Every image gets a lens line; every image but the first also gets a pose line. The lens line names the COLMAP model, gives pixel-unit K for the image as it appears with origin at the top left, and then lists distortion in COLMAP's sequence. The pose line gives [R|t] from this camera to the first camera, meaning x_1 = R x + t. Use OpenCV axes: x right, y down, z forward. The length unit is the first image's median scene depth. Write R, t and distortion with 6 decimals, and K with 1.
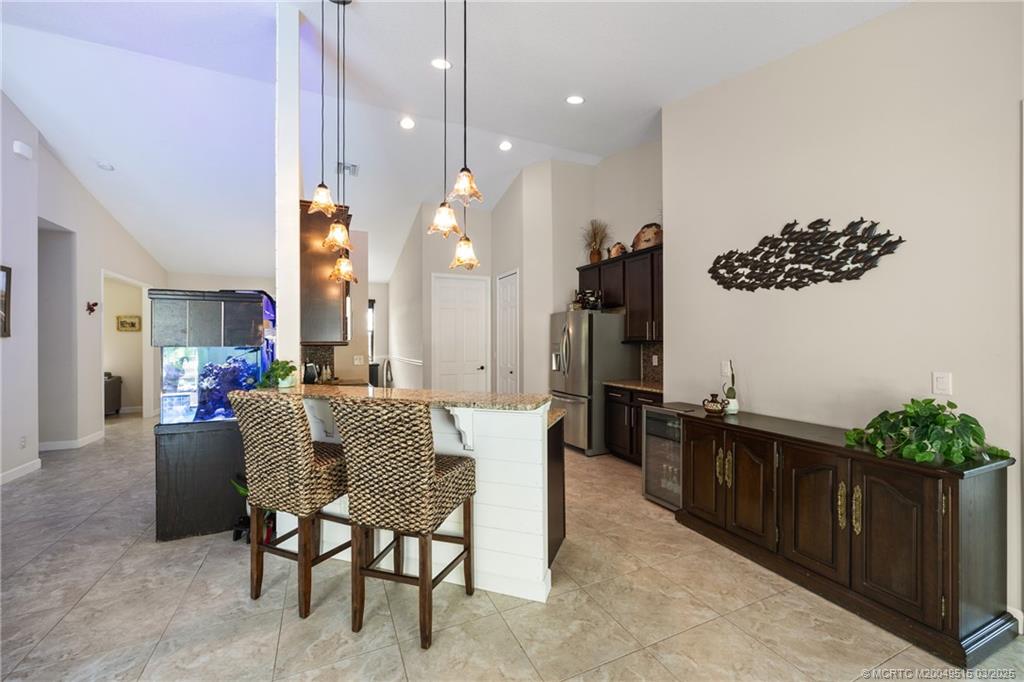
lens RADIAL K [[412.0, 0, 507.1], [0, 412.0, 341.1], [0, 0, 1]] dist [-0.000548, 0.000113]
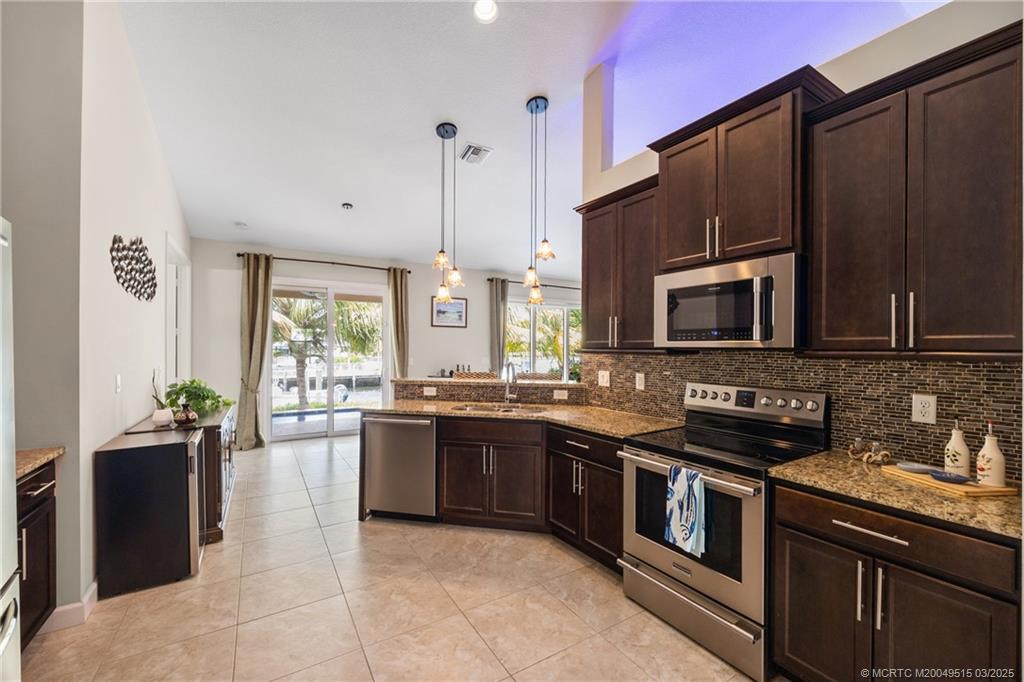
lens RADIAL K [[412.0, 0, 517.7], [0, 412.0, 349.1], [0, 0, 1]] dist [-0.000548, 0.000113]
pose [[-0.989917, 0.000164, -0.141651, -0.080744], [-0.000347, 0.999994, 0.003583, -0.000532], [0.141651, 0.003596, -0.989910, 1.382126]]
